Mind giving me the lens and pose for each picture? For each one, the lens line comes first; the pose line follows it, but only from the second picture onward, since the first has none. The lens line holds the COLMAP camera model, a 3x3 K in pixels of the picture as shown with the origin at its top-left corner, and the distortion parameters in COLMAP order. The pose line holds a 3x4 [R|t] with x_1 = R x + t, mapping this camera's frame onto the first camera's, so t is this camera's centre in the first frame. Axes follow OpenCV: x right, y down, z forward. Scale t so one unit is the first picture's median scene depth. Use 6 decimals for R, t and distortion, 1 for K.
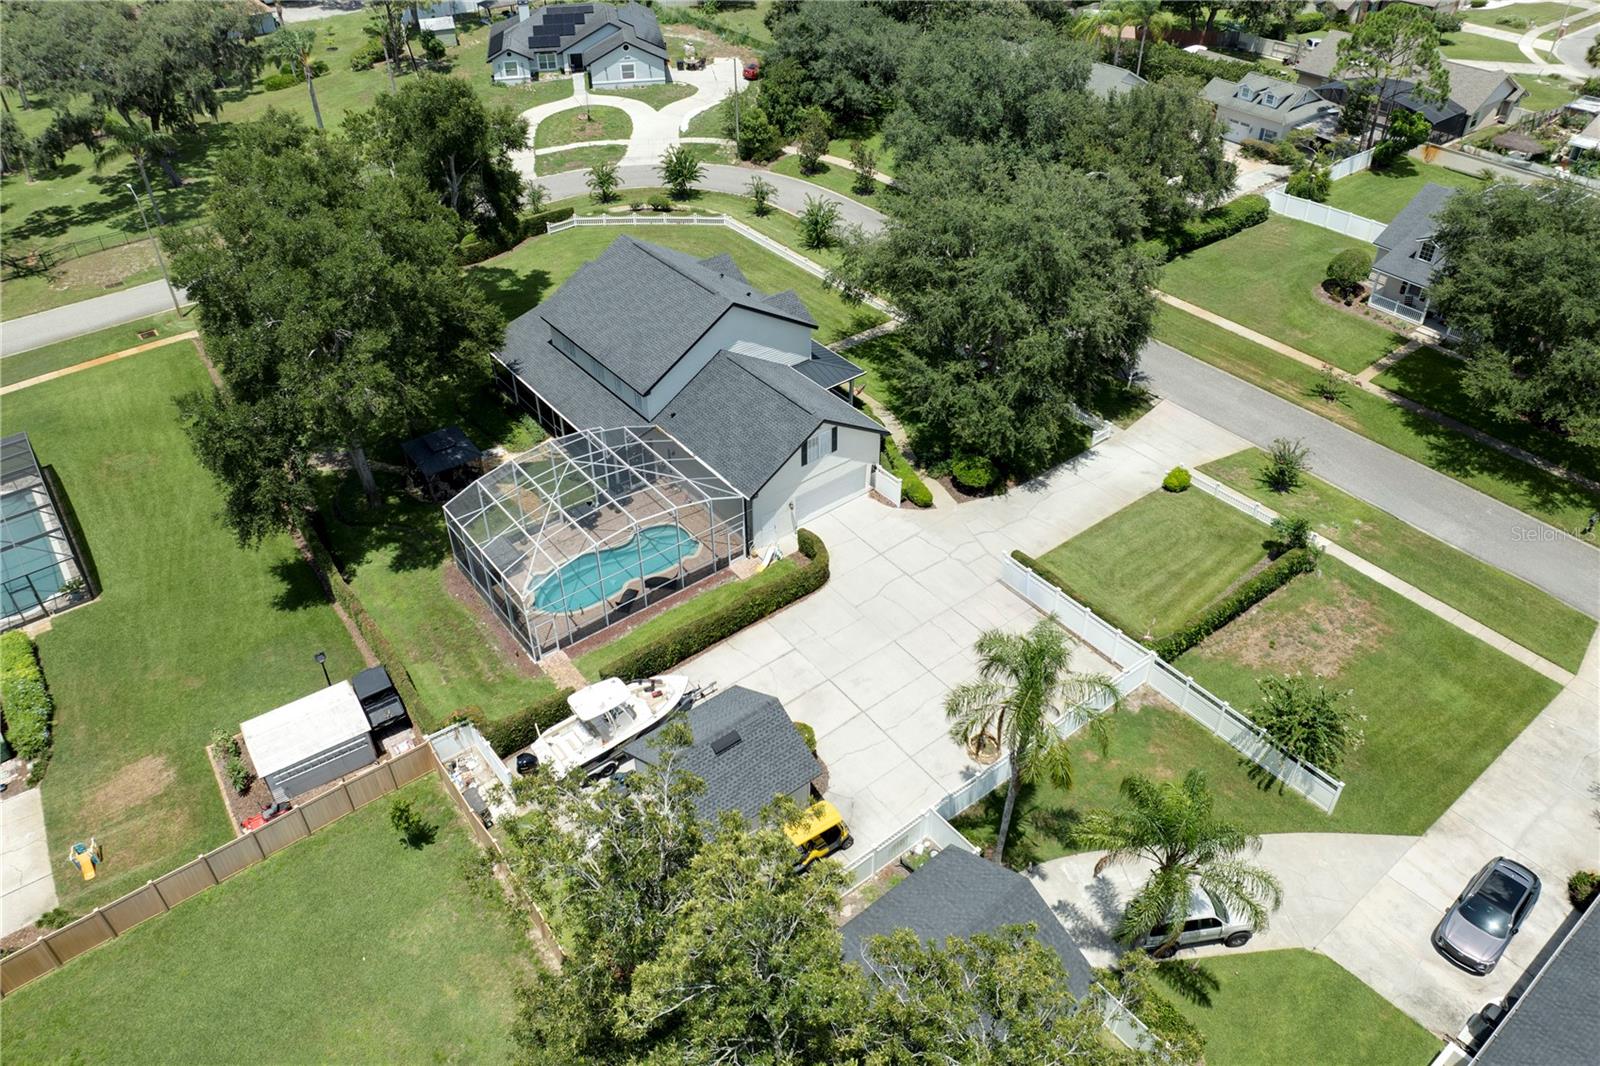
lens RADIAL K [[1134.9, 0, 806.1], [0, 1134.9, 471.6], [0, 0, 1]] dist [-0.041532, 0.005263]
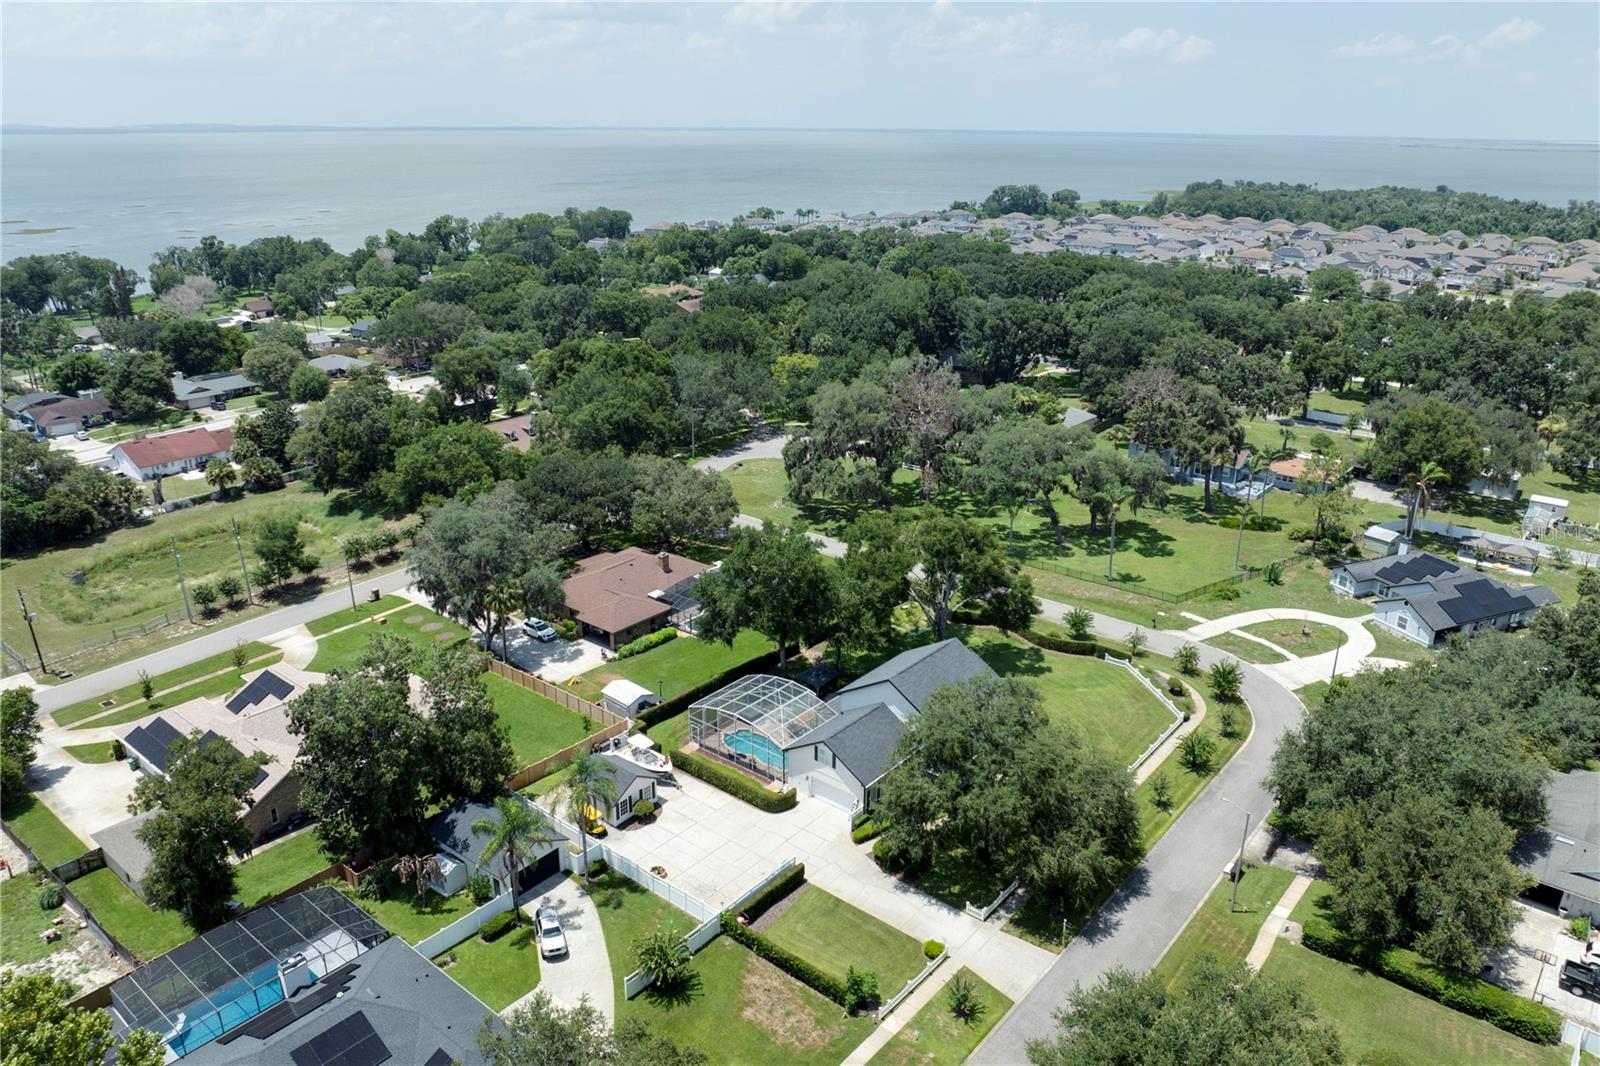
lens RADIAL K [[1127.3, 0, 793.0], [0, 1127.3, 530.8], [0, 0, 1]] dist [-0.023611, -0.019772]
pose [[0.210609, 0.340244, -0.916449, 0.937297], [-0.574954, 0.801300, 0.165363, -0.356846], [0.790615, 0.492089, 0.364386, 0.107933]]
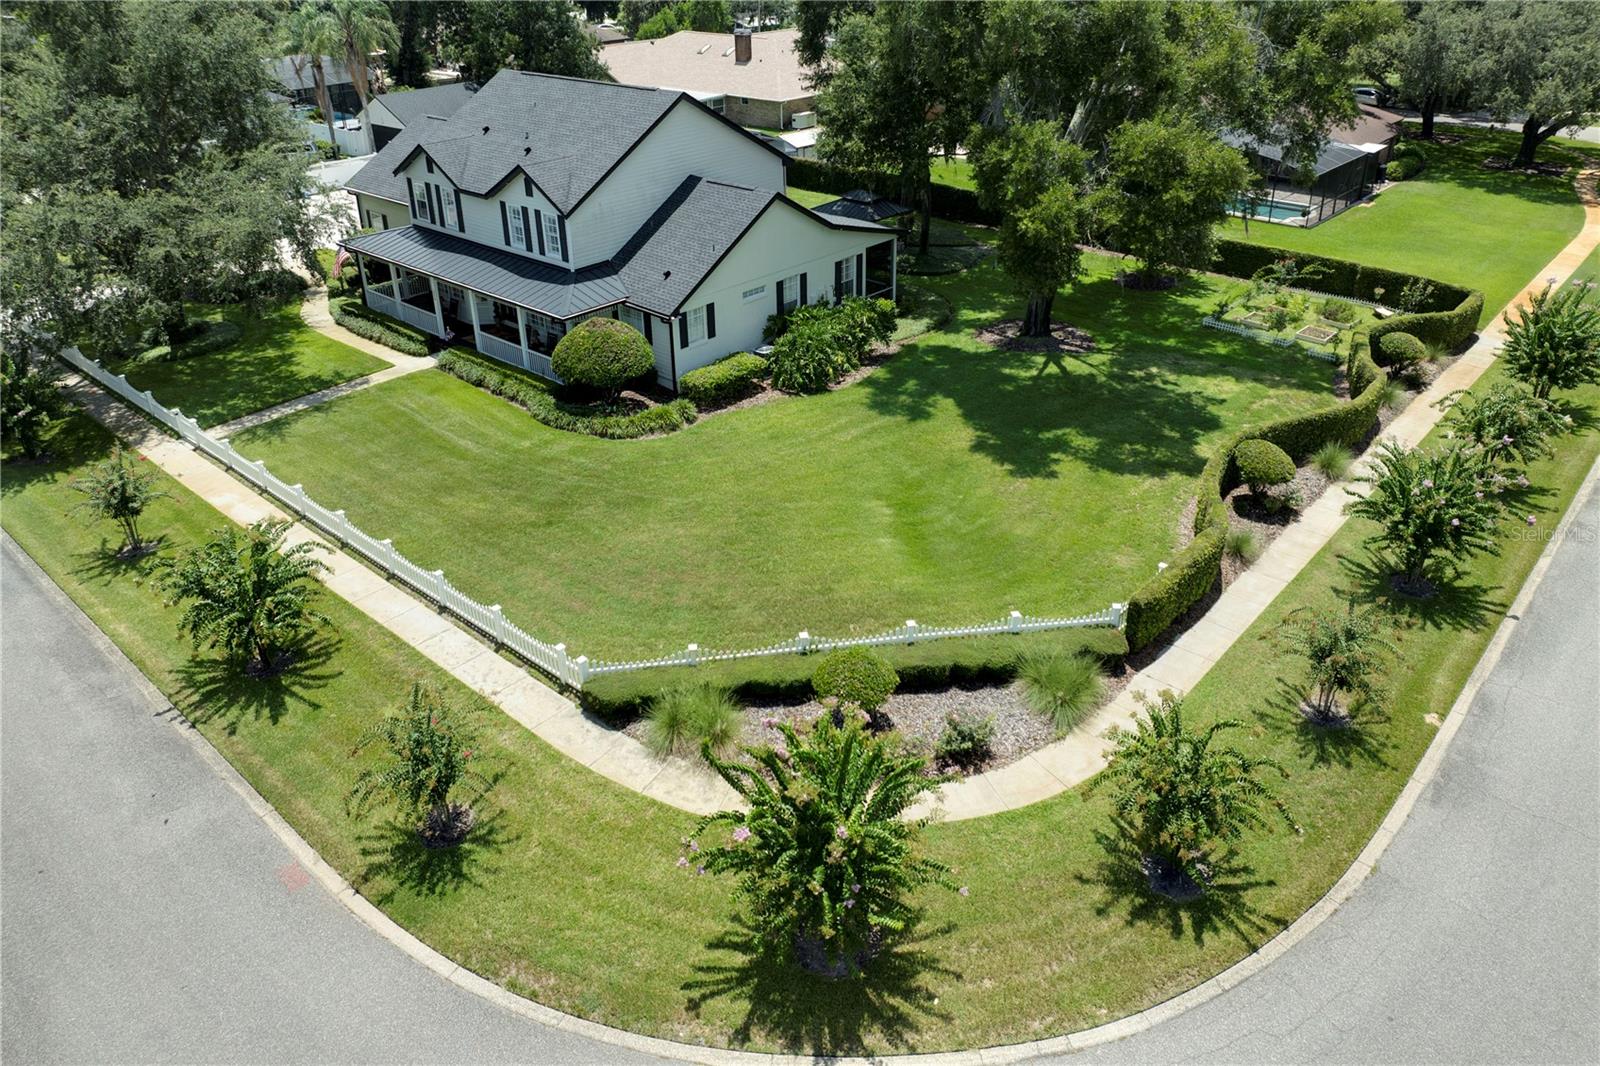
lens RADIAL K [[1127.3, 0, 816.1], [0, 1127.3, 454.0], [0, 0, 1]] dist [-0.023611, -0.019772]
pose [[-0.984177, 0.091210, -0.151912, -0.093633], [-0.088943, 0.487201, 0.868749, -0.501234], [0.153250, 0.868514, -0.471379, 1.123747]]
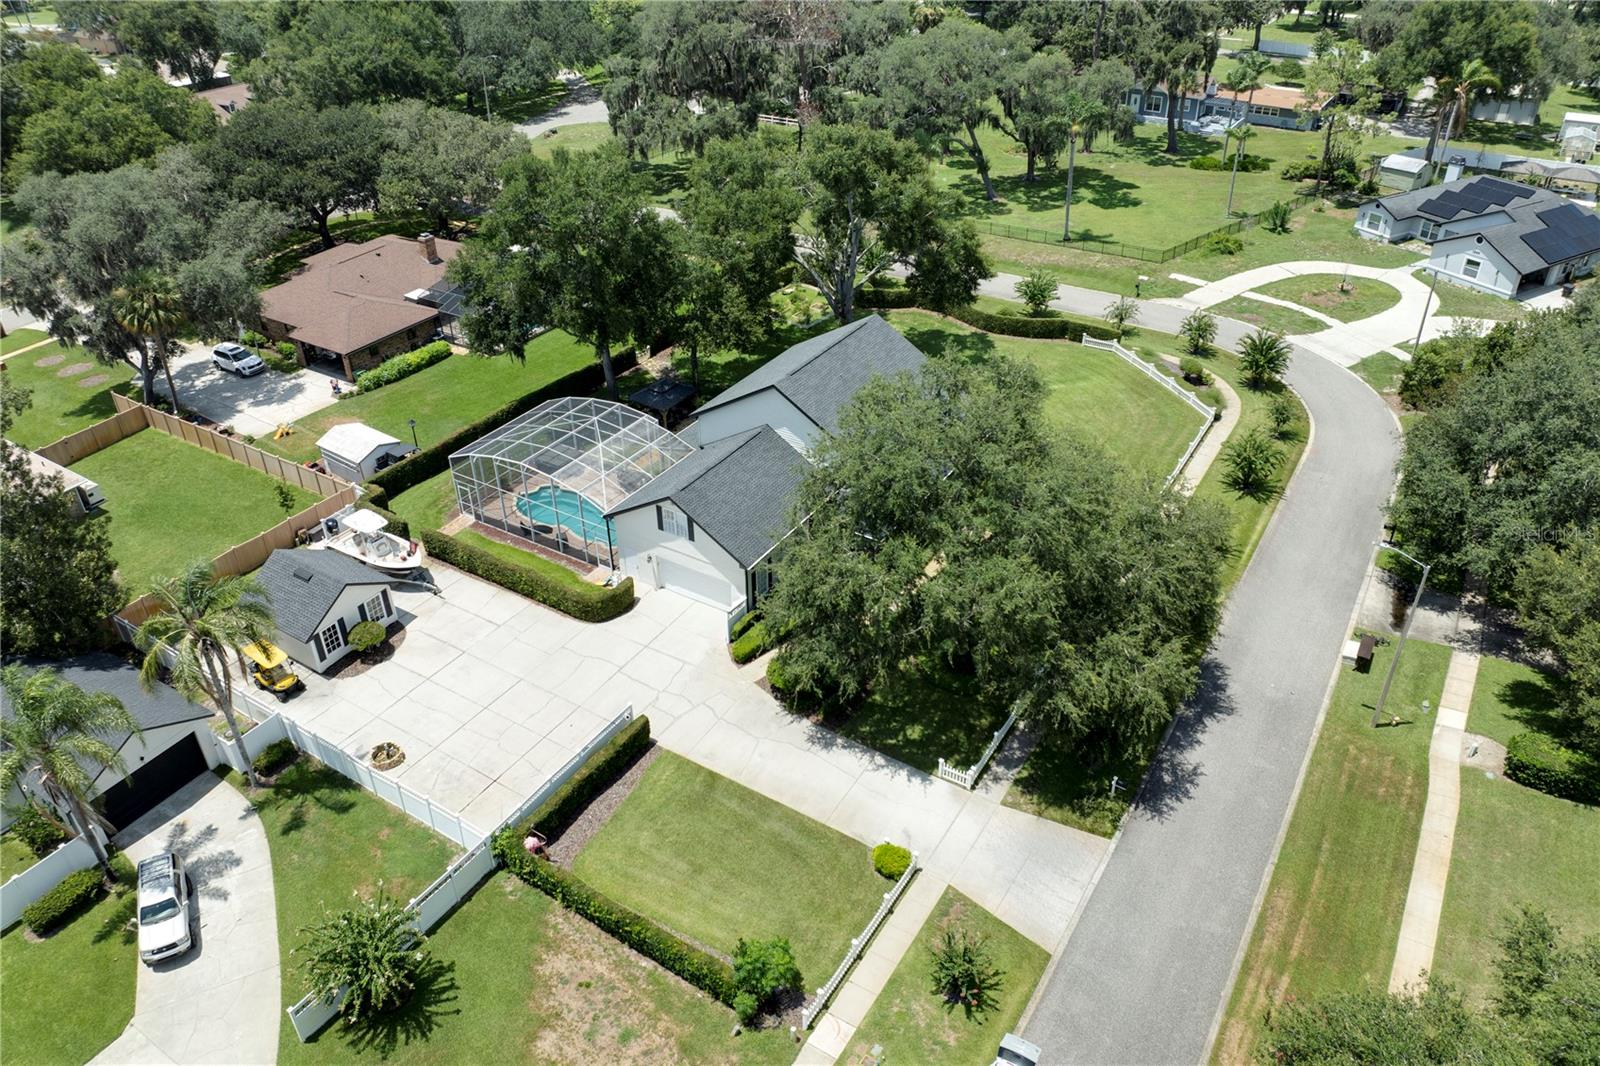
lens RADIAL K [[1127.3, 0, 786.5], [0, 1127.3, 500.4], [0, 0, 1]] dist [-0.023611, -0.019772]
pose [[0.330356, 0.497374, -0.802175, 0.540885], [-0.539490, 0.796877, 0.271913, -0.235450], [0.774477, 0.342937, 0.531582, 0.345461]]
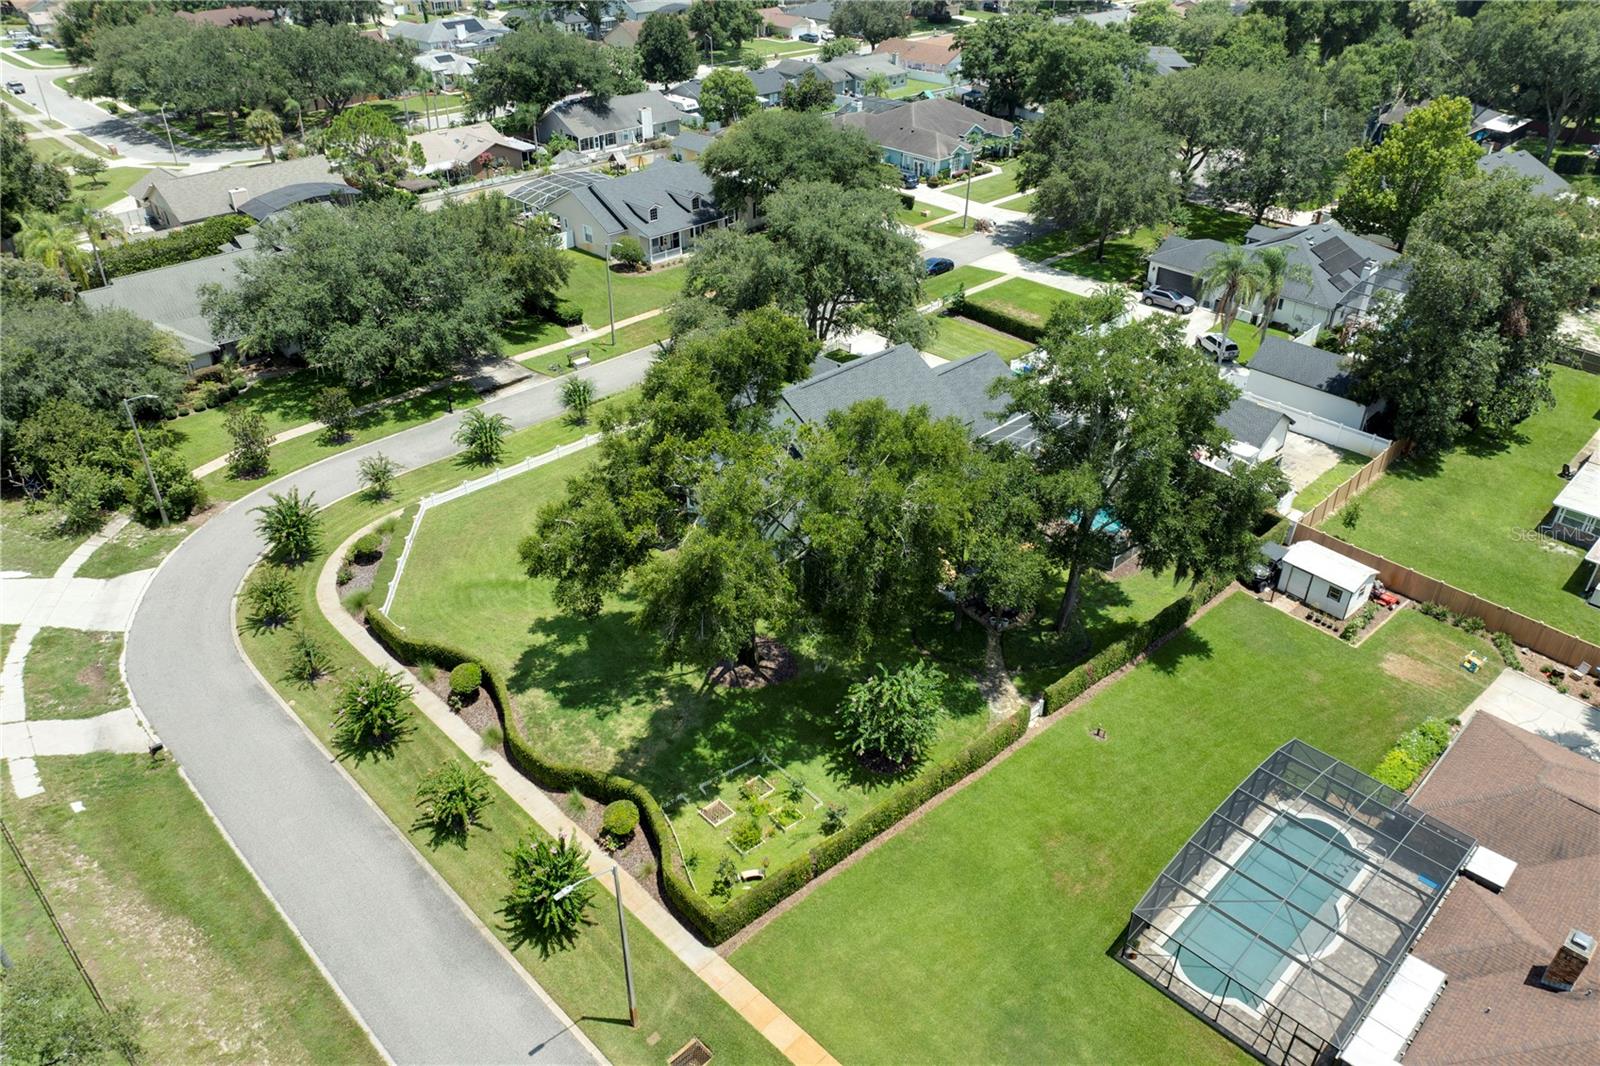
lens RADIAL K [[1127.3, 0, 792.4], [0, 1127.3, 535.0], [0, 0, 1]] dist [-0.023611, -0.019772]
pose [[-0.104161, -0.529759, 0.841728, -0.814037], [0.575371, 0.658229, 0.485471, -0.461311], [-0.811233, 0.534873, 0.236246, 0.627271]]
